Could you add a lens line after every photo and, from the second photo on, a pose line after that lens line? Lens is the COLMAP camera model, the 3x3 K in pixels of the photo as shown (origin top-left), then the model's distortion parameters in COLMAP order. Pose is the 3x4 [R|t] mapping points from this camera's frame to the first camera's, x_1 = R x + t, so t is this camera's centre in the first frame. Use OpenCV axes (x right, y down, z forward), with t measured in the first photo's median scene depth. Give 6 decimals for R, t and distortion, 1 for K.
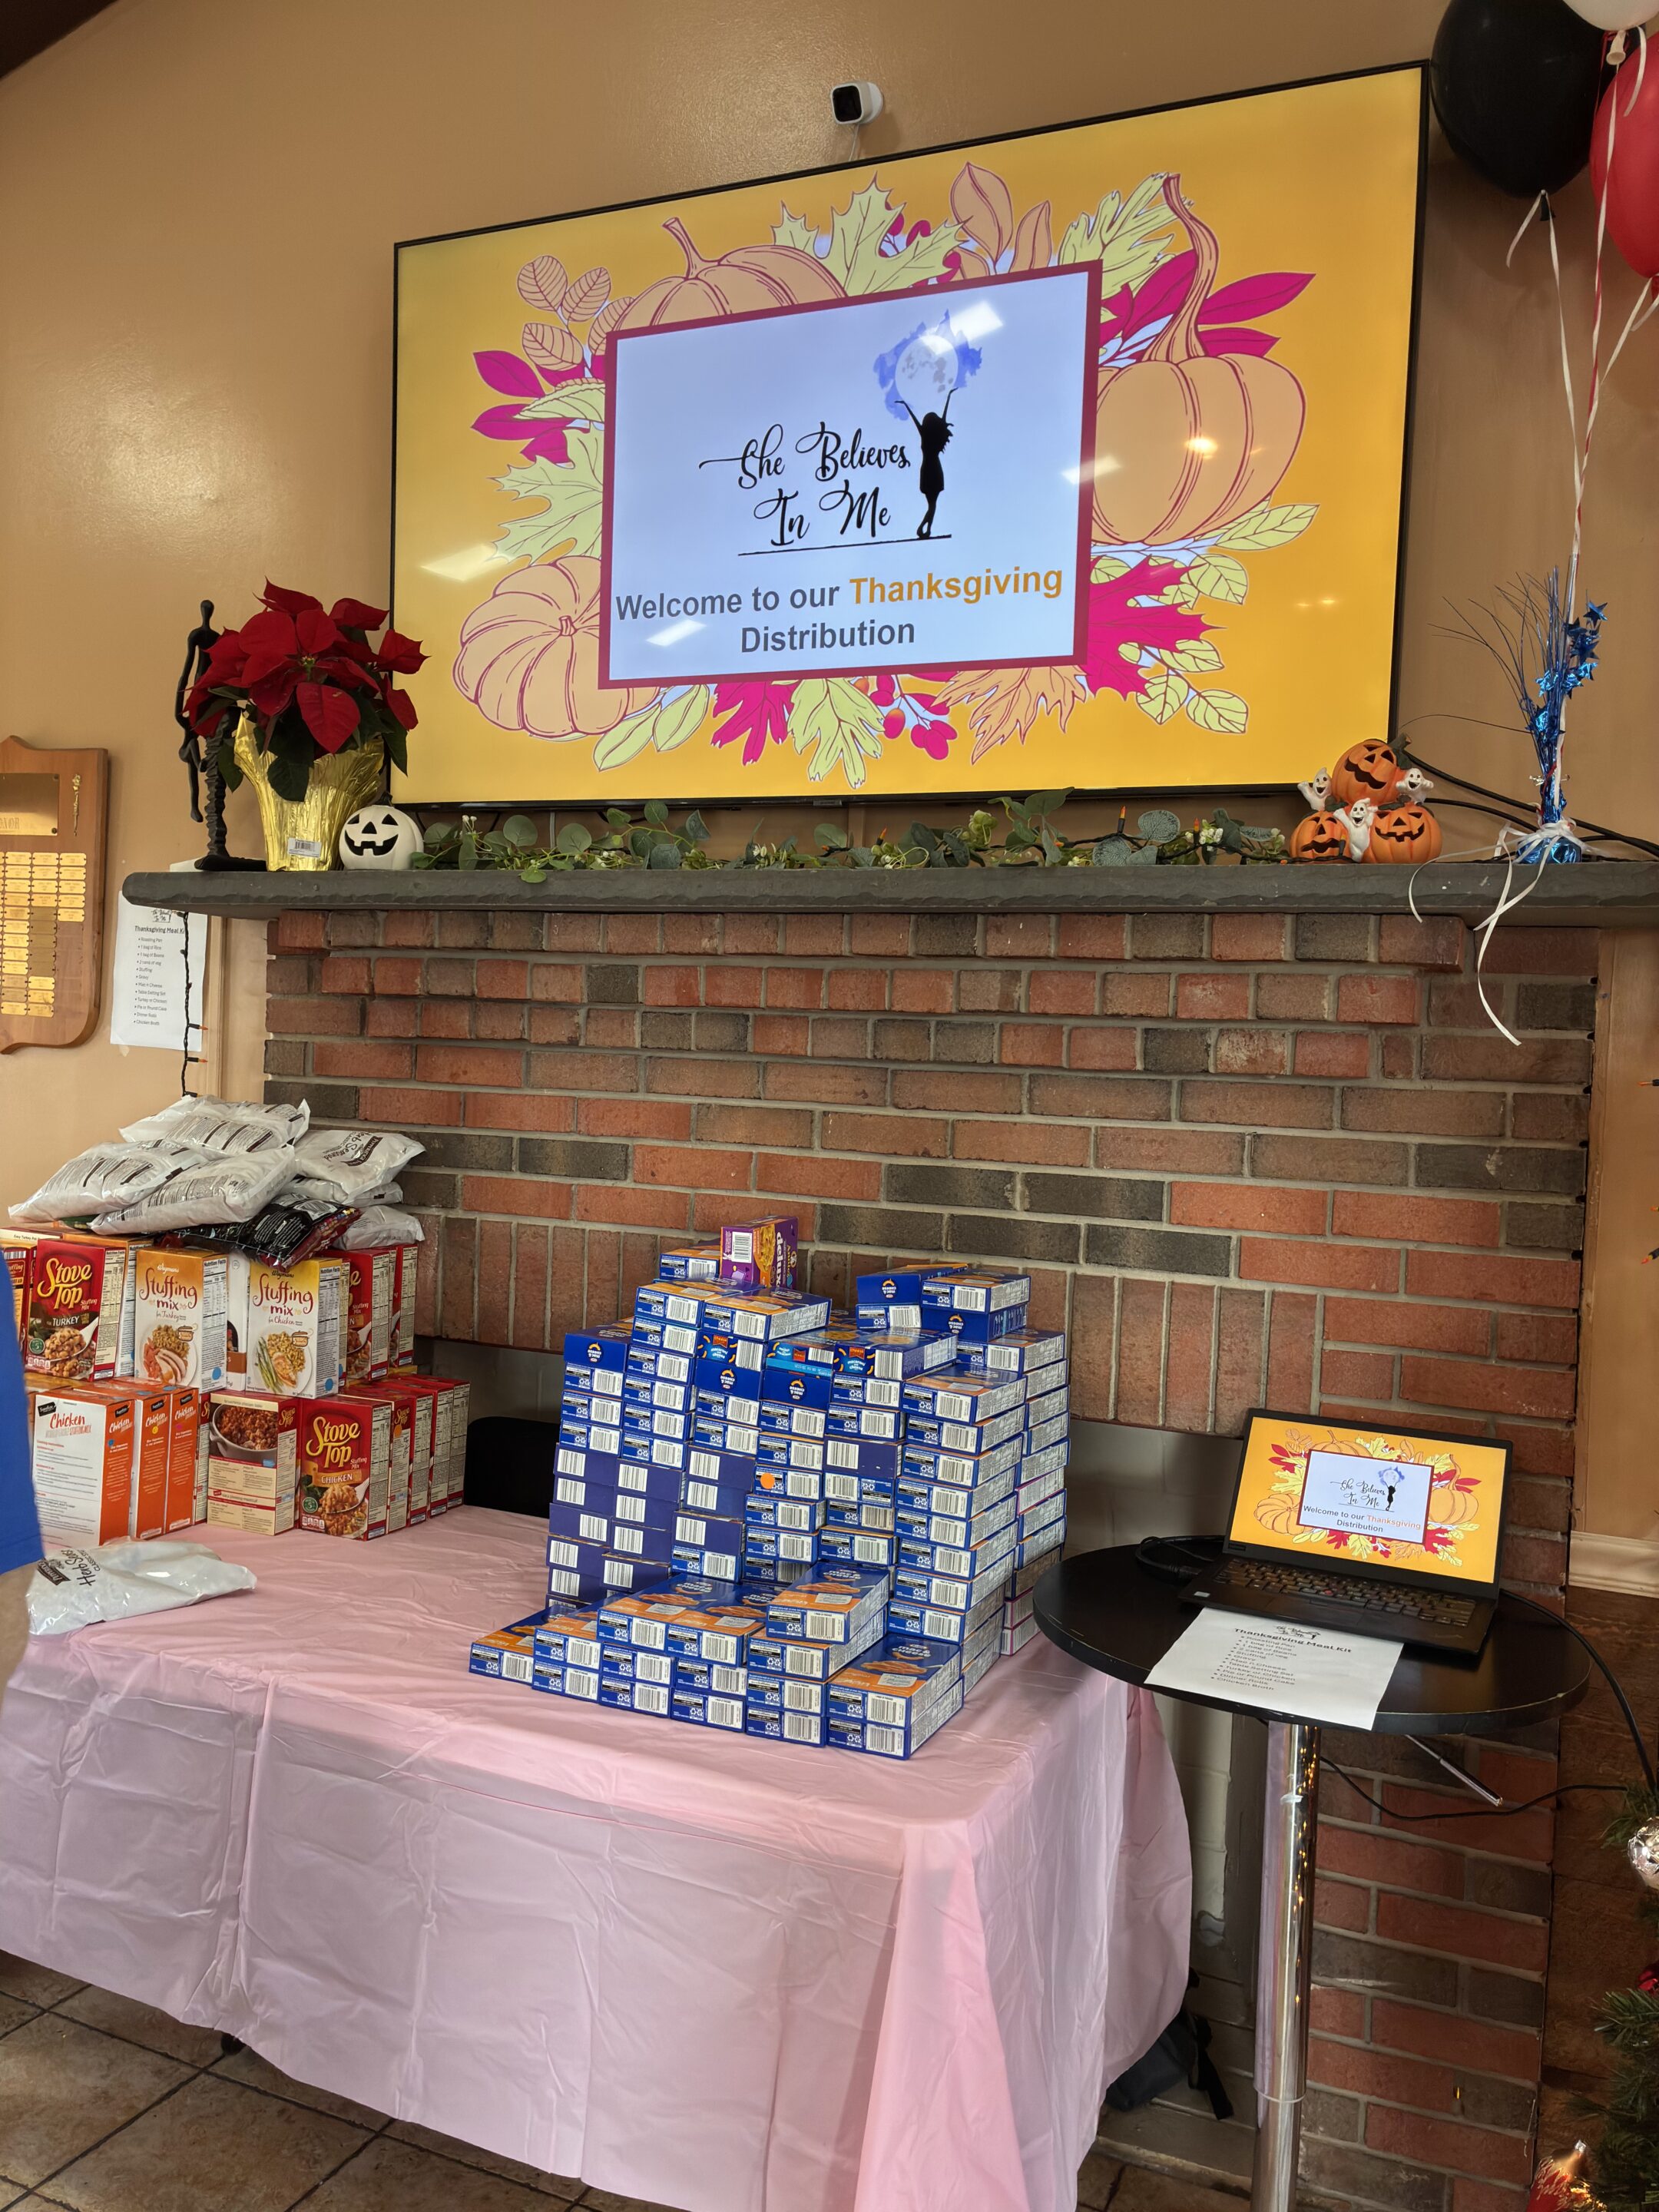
lens RADIAL K [[1675.2, 0, 823.8], [0, 1675.2, 1118.3], [0, 0, 1]] dist [0.026816, -0.029009]
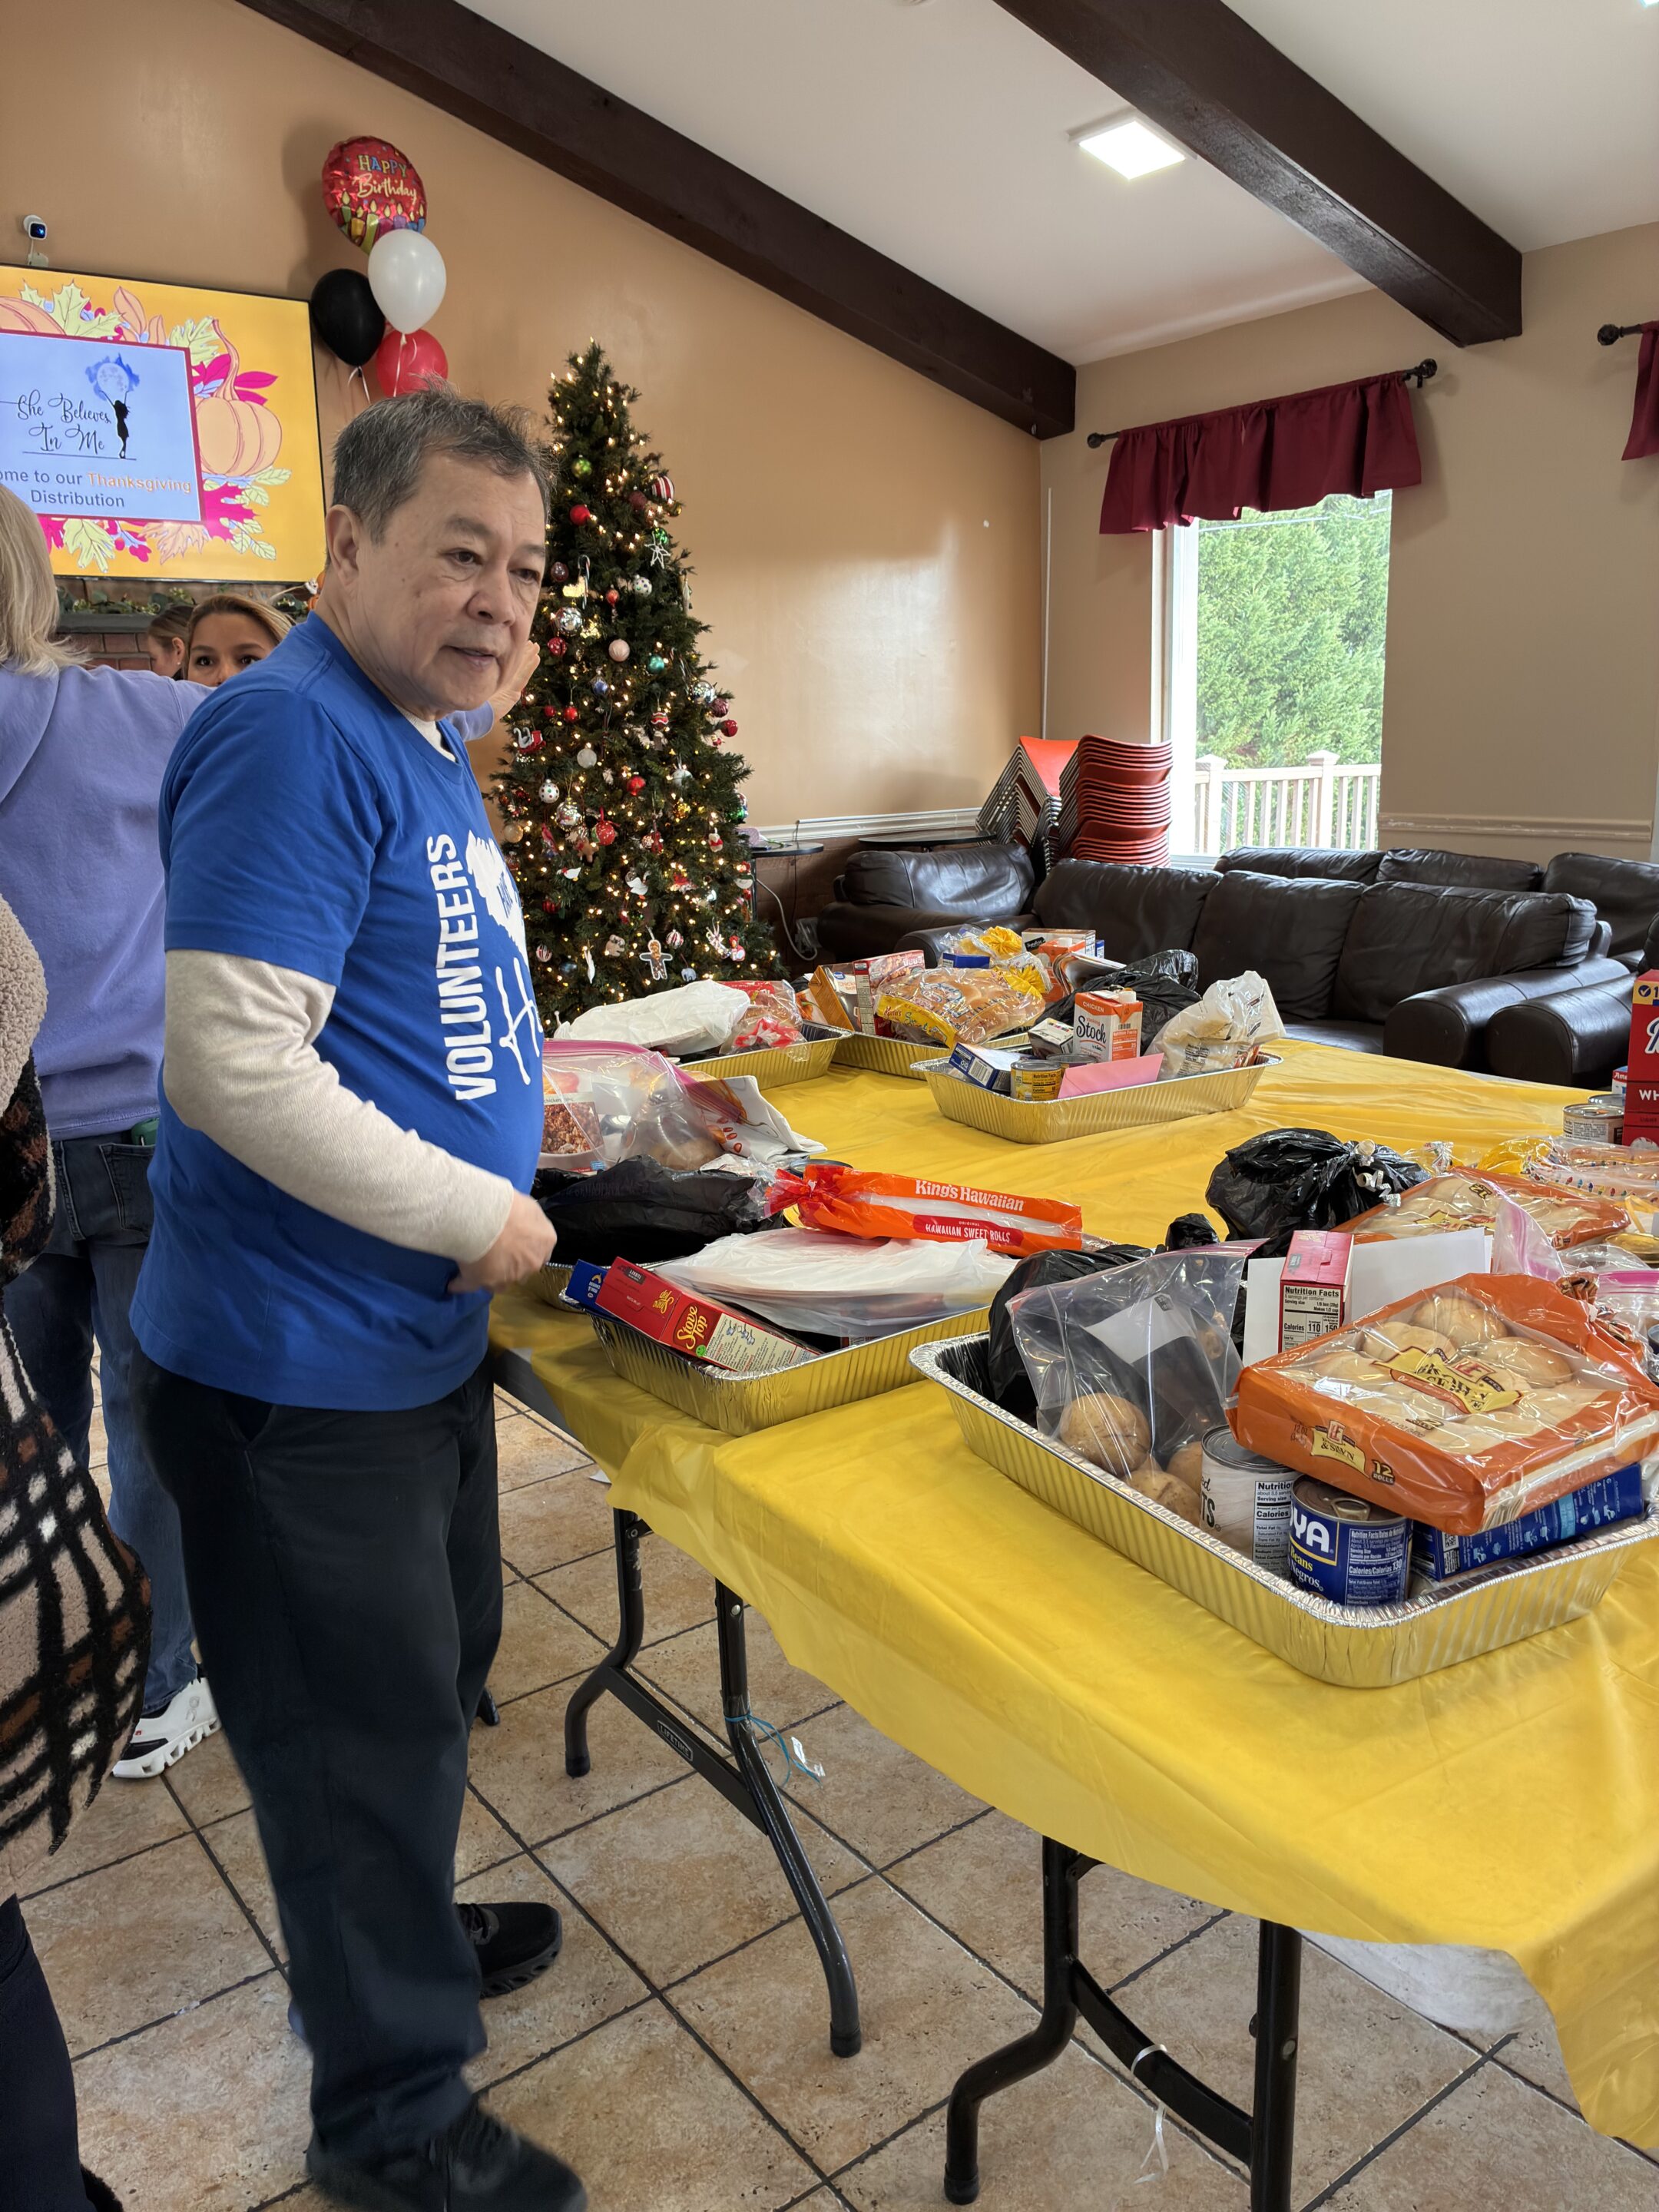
lens RADIAL K [[1675.2, 0, 835.5], [0, 1675.2, 1099.4], [0, 0, 1]] dist [0.026816, -0.029009]
pose [[0.493801, -0.245842, 0.834100, -1.498286], [0.079874, 0.967972, 0.238013, 0.019879], [-0.865899, -0.050908, 0.497622, -0.941393]]
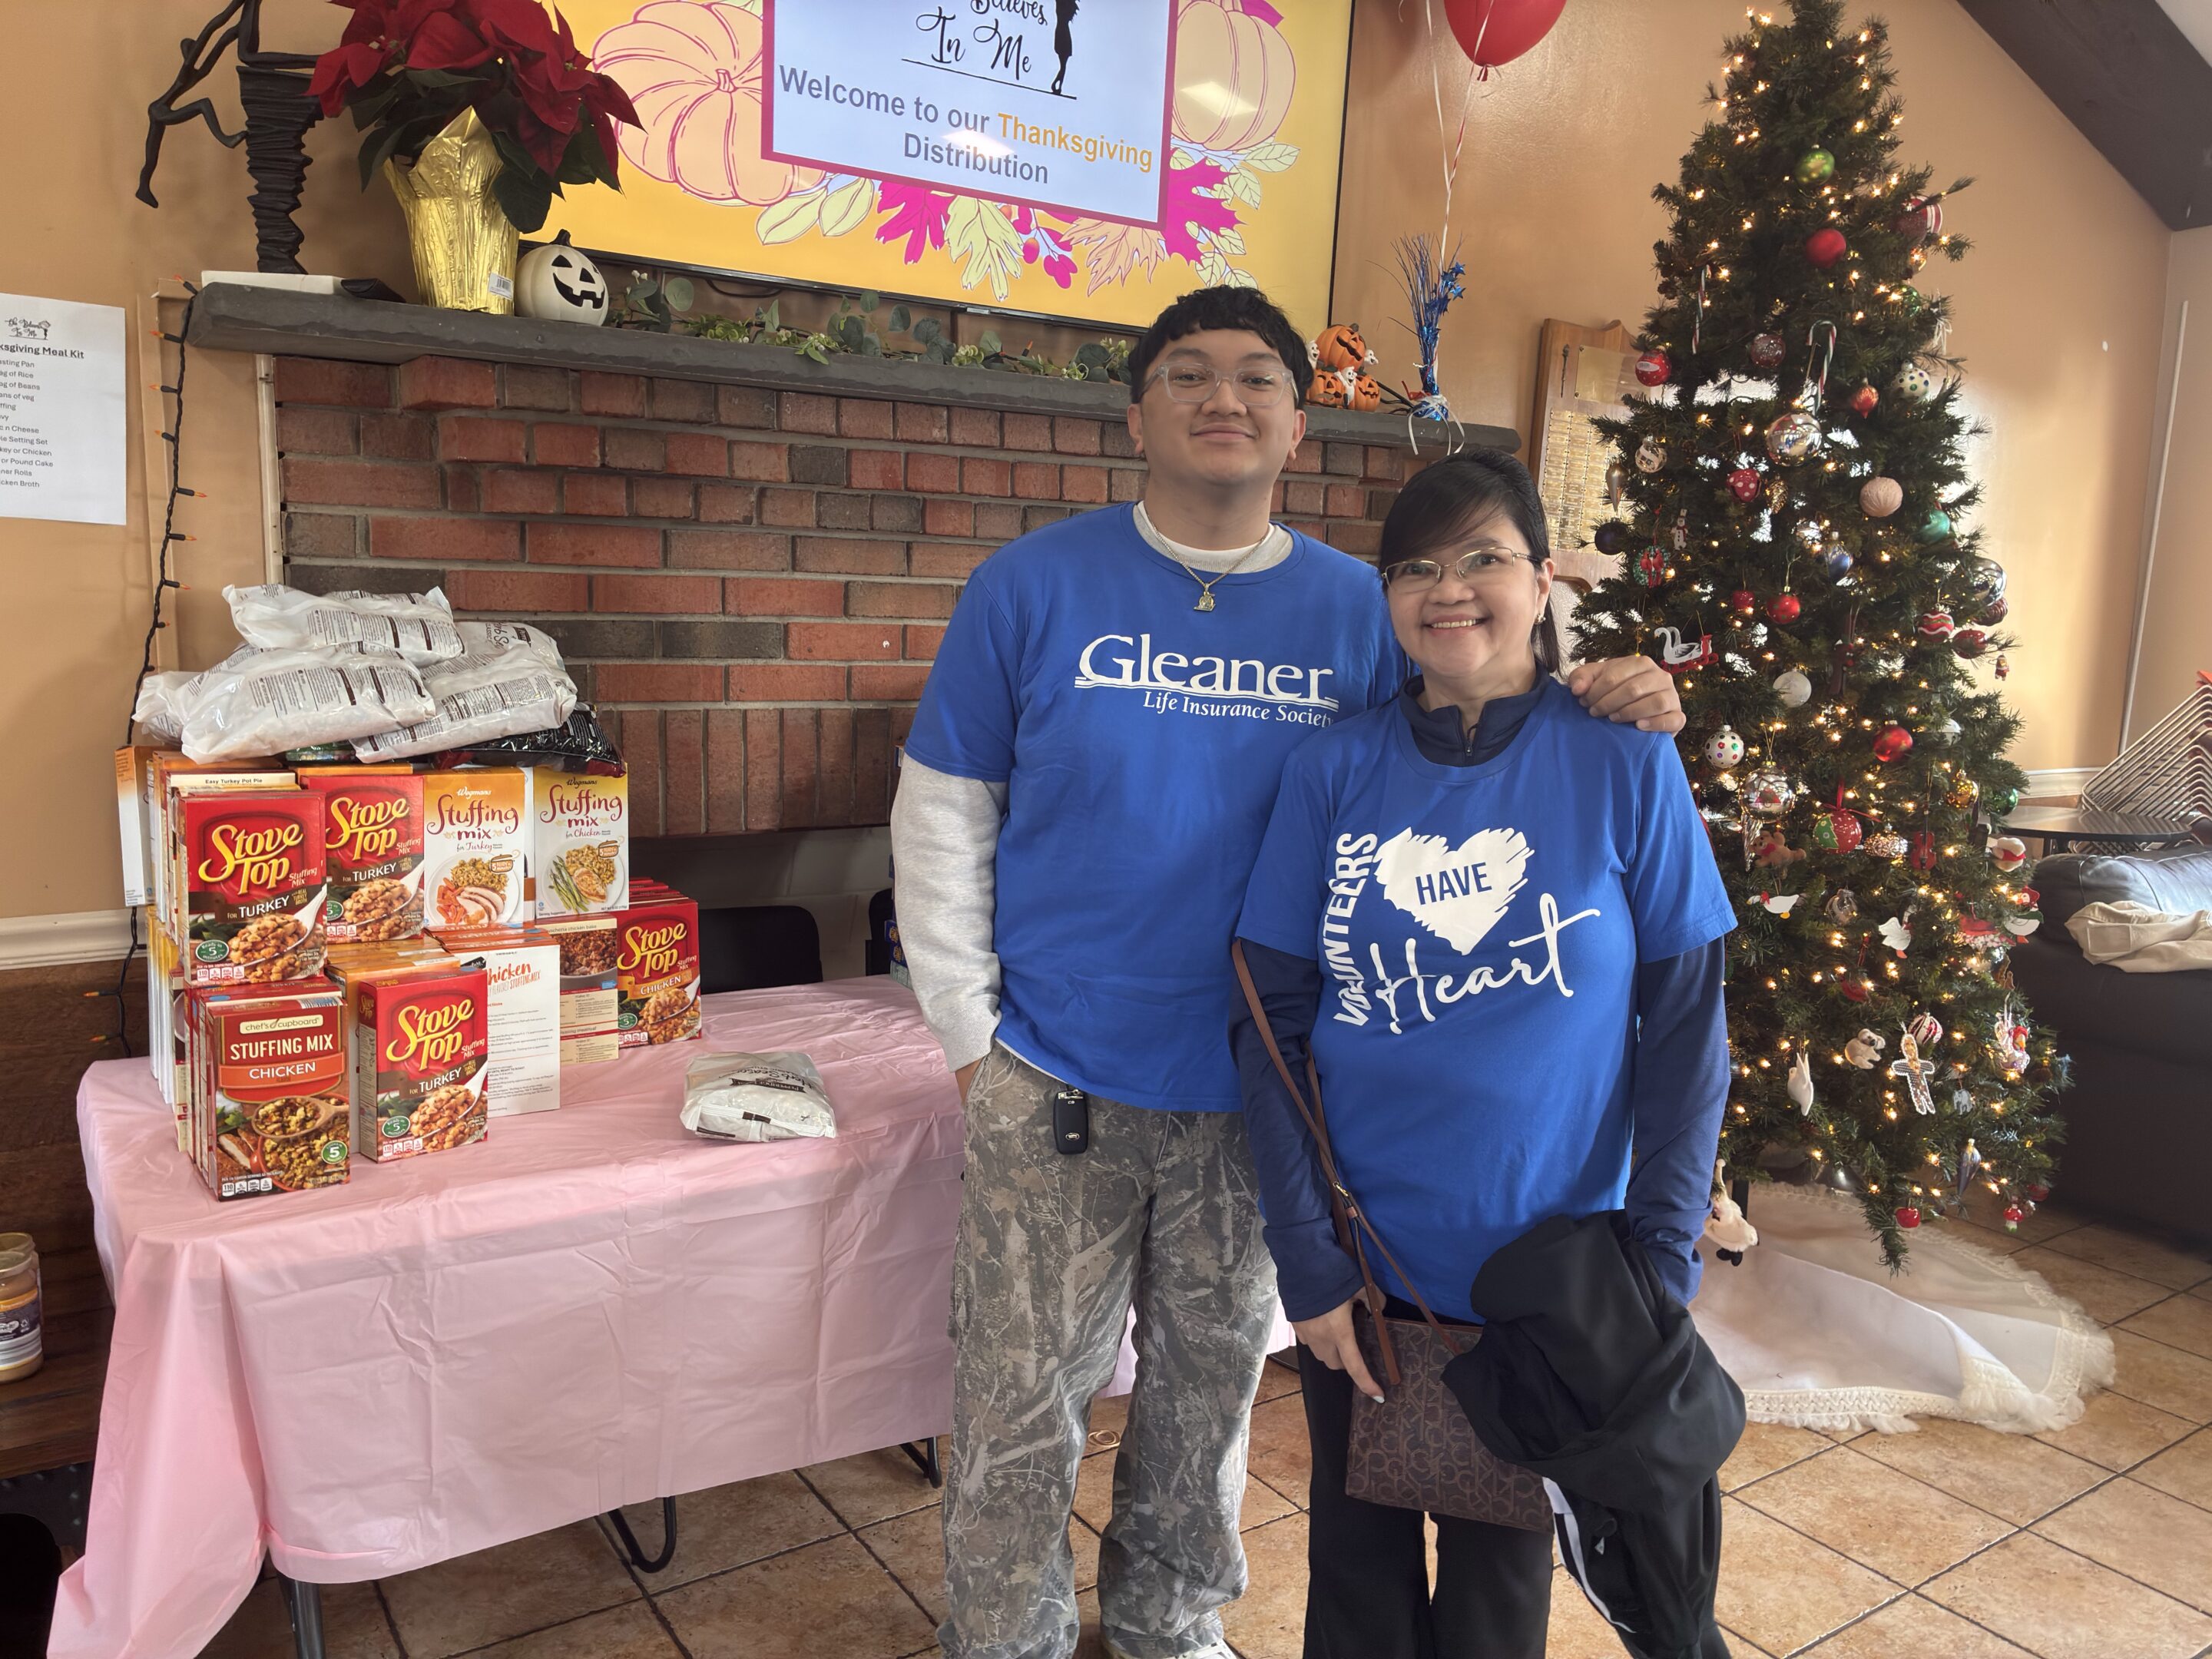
lens RADIAL K [[1675.2, 0, 1092.3], [0, 1675.2, 832.4], [0, 0, 1]] dist [0.026816, -0.029009]
pose [[0.547742, -0.147247, 0.823588, -0.953995], [0.022362, 0.986616, 0.161523, -0.021164], [-0.836348, -0.070056, 0.543704, 0.287612]]
